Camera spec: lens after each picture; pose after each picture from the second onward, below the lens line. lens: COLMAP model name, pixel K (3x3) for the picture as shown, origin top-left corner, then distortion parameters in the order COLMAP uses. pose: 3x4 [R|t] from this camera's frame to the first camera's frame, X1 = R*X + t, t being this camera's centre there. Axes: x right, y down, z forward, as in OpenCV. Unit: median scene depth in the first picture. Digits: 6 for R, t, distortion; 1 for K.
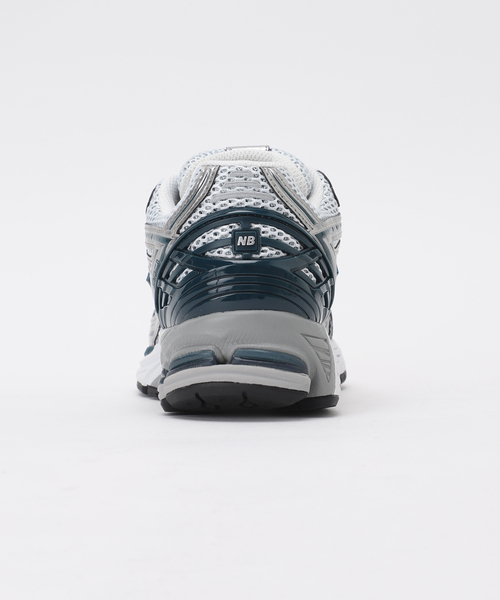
lens RADIAL K [[1664.2, 0, 249.6], [0, 1664.2, 299.2], [0, 0, 1]] dist [0.058662, 0.000000]
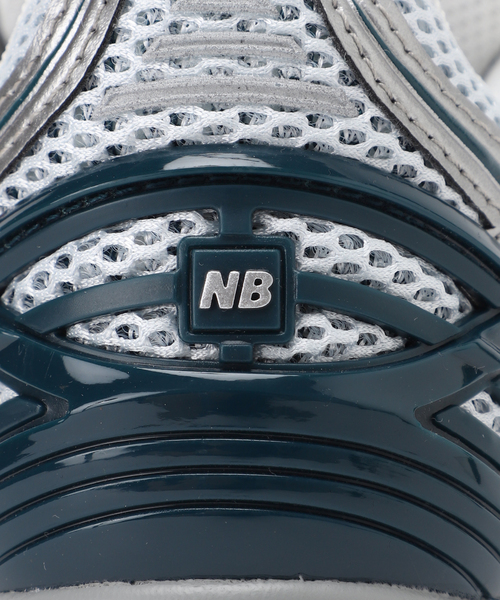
lens RADIAL K [[3423.1, 0, 250.7], [0, 3423.1, 299.8], [0, 0, 1]] dist [0.734680, 0.000000]
pose [[0.999473, 0.027315, -0.017567, 0.008580], [-0.026118, 0.997538, 0.065087, -0.065113], [0.019302, -0.064593, 0.997725, 0.502404]]
